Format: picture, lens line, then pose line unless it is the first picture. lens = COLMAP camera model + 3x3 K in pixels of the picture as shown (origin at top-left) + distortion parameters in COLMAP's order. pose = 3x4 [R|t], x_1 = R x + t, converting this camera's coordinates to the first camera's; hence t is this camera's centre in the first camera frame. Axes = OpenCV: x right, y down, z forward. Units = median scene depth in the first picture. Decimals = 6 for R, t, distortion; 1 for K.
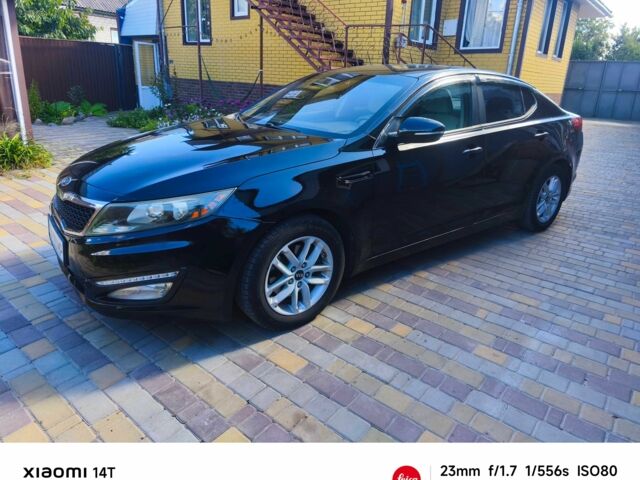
lens RADIAL K [[420.3, 0, 319.1], [0, 420.3, 236.6], [0, 0, 1]] dist [0.031538, -0.016182]
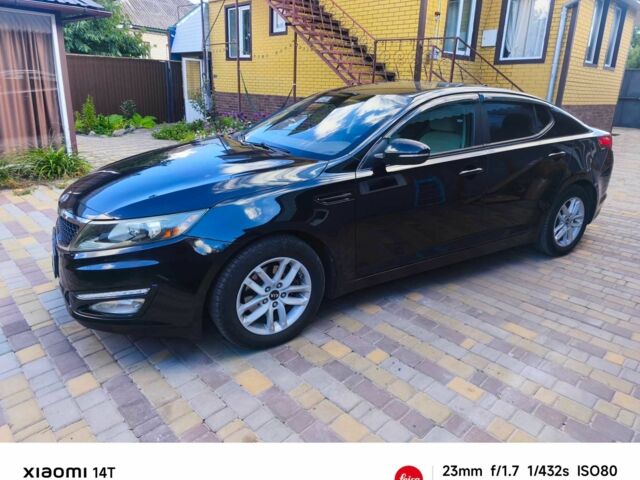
lens RADIAL K [[420.3, 0, 314.6], [0, 420.3, 238.5], [0, 0, 1]] dist [0.031538, -0.016182]
pose [[0.993057, 0.030900, -0.113505, 0.122483], [-0.032929, 0.999329, -0.016048, -0.024399], [0.112933, 0.019674, 0.993408, 0.006334]]
